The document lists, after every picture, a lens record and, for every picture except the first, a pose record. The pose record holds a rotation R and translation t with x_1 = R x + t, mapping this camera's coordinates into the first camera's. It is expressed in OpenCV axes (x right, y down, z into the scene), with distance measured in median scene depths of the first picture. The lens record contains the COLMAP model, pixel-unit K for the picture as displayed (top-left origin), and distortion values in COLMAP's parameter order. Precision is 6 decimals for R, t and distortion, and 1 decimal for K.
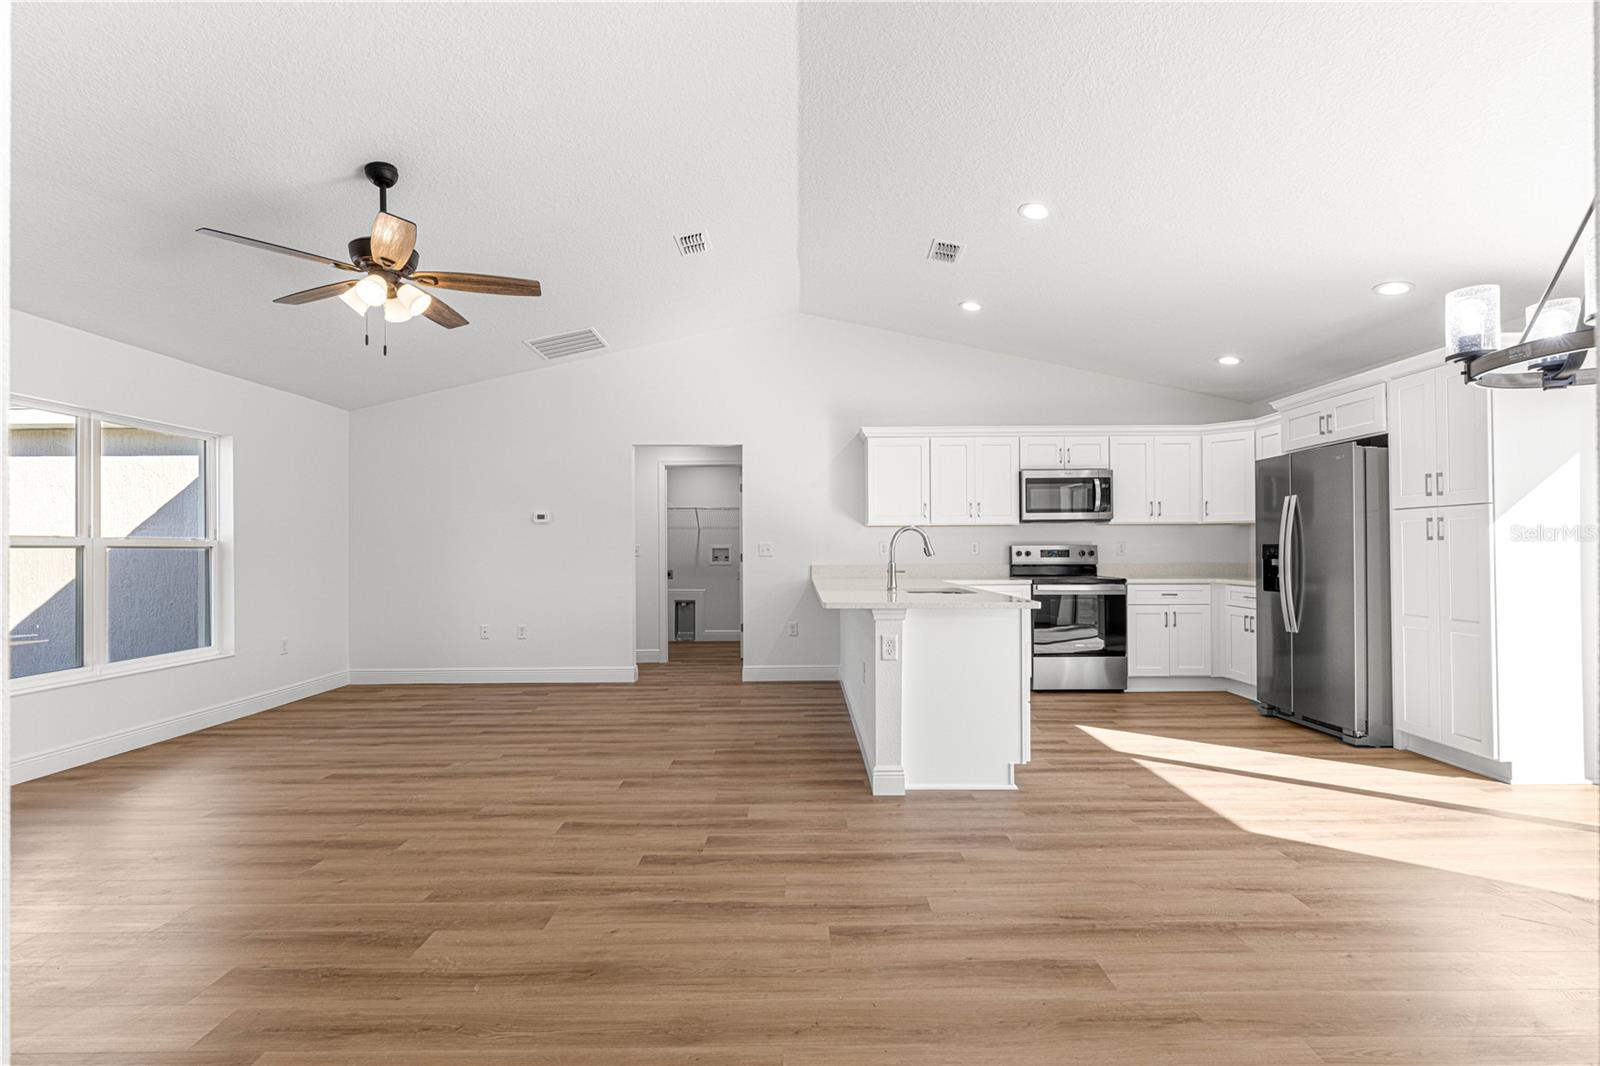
lens RADIAL K [[737.0, 0, 804.7], [0, 737.0, 540.6], [0, 0, 1]] dist [-0.002225, -0.000156]
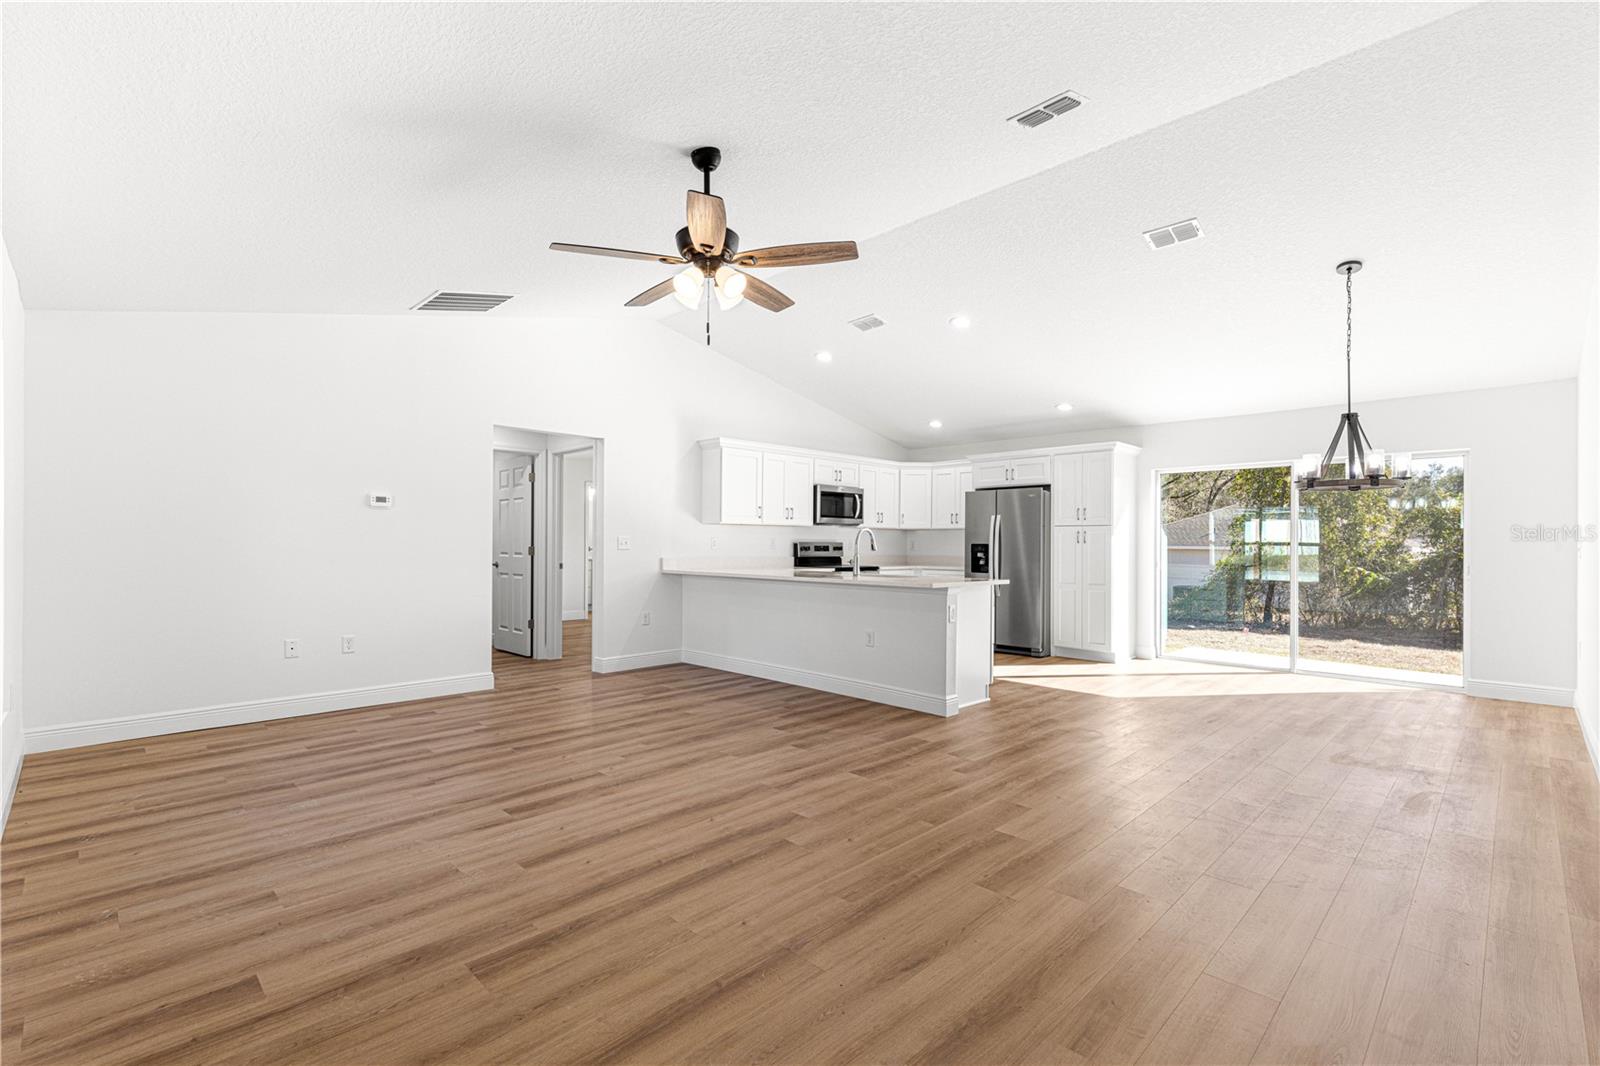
lens RADIAL K [[713.6, 0, 802.1], [0, 713.6, 541.8], [0, 0, 1]] dist [0.008680, -0.002009]
pose [[0.709735, 0.012737, 0.704353, -1.018259], [-0.018996, 0.999819, 0.001061, 0.007985], [-0.704212, -0.014133, 0.709849, 0.202030]]
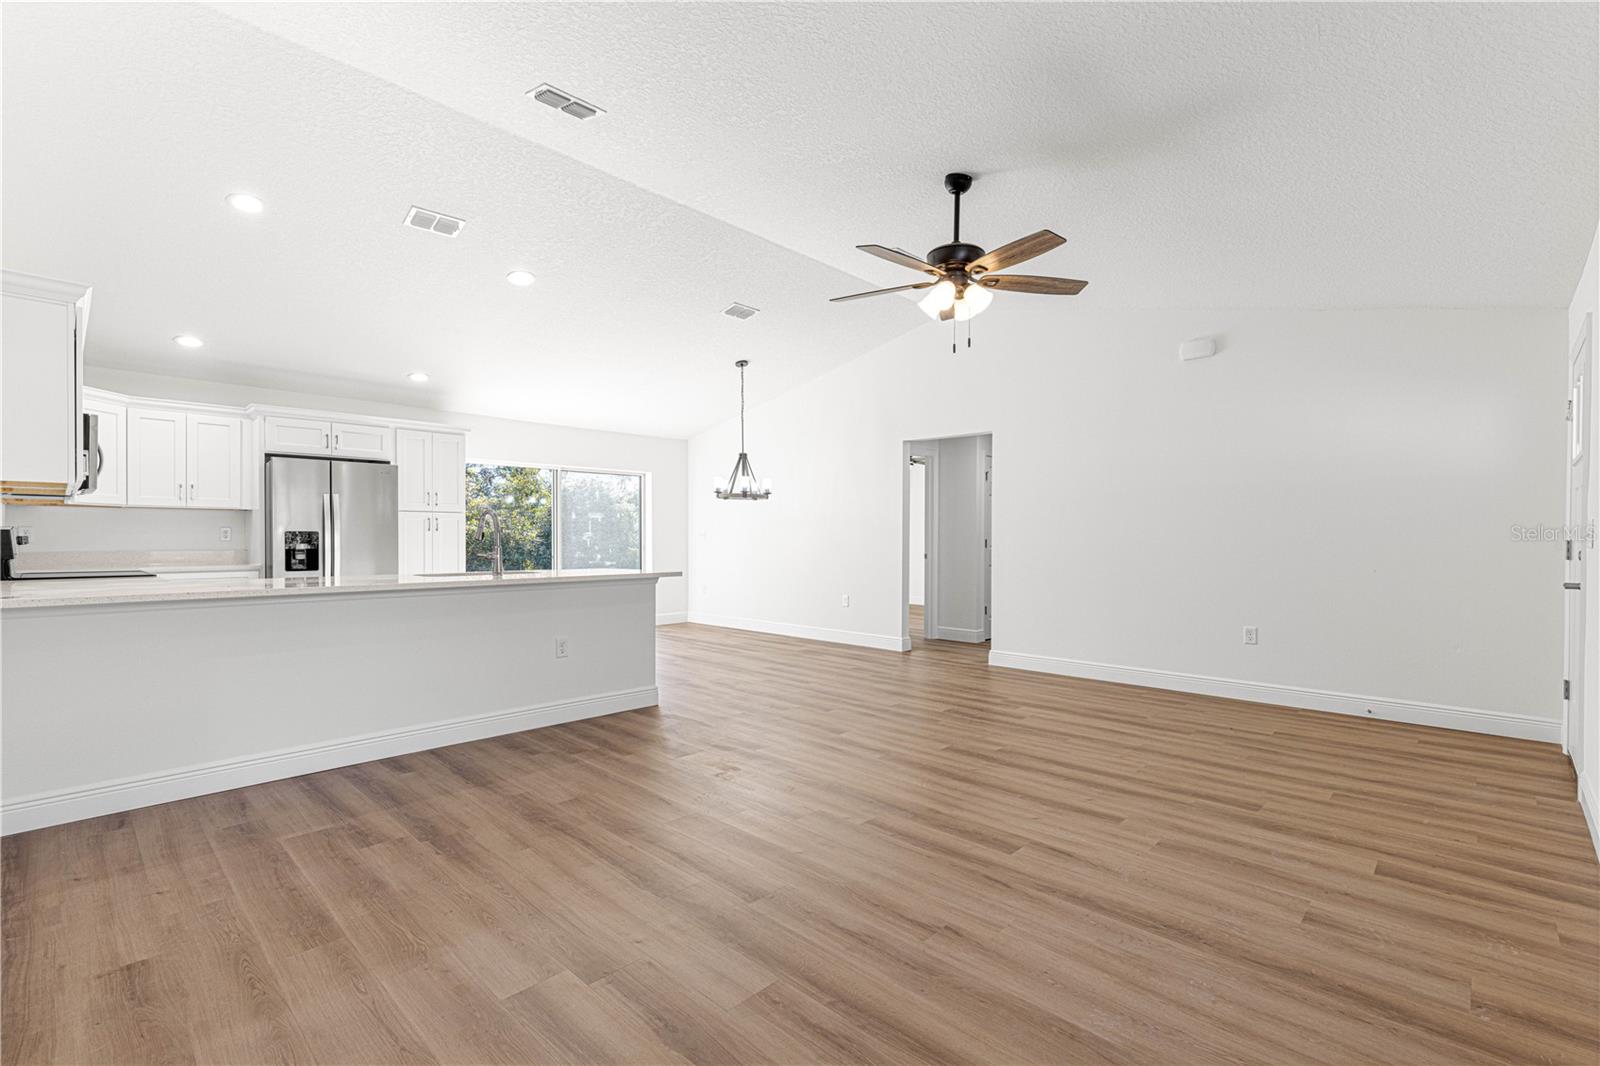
lens RADIAL K [[713.6, 0, 802.1], [0, 713.6, 541.8], [0, 0, 1]] dist [0.008680, -0.002009]
pose [[-0.717227, -0.000009, 0.696839, -1.011219], [-0.006290, 0.999959, -0.006462, 0.031952], [-0.696811, -0.009018, -0.717198, 1.690626]]
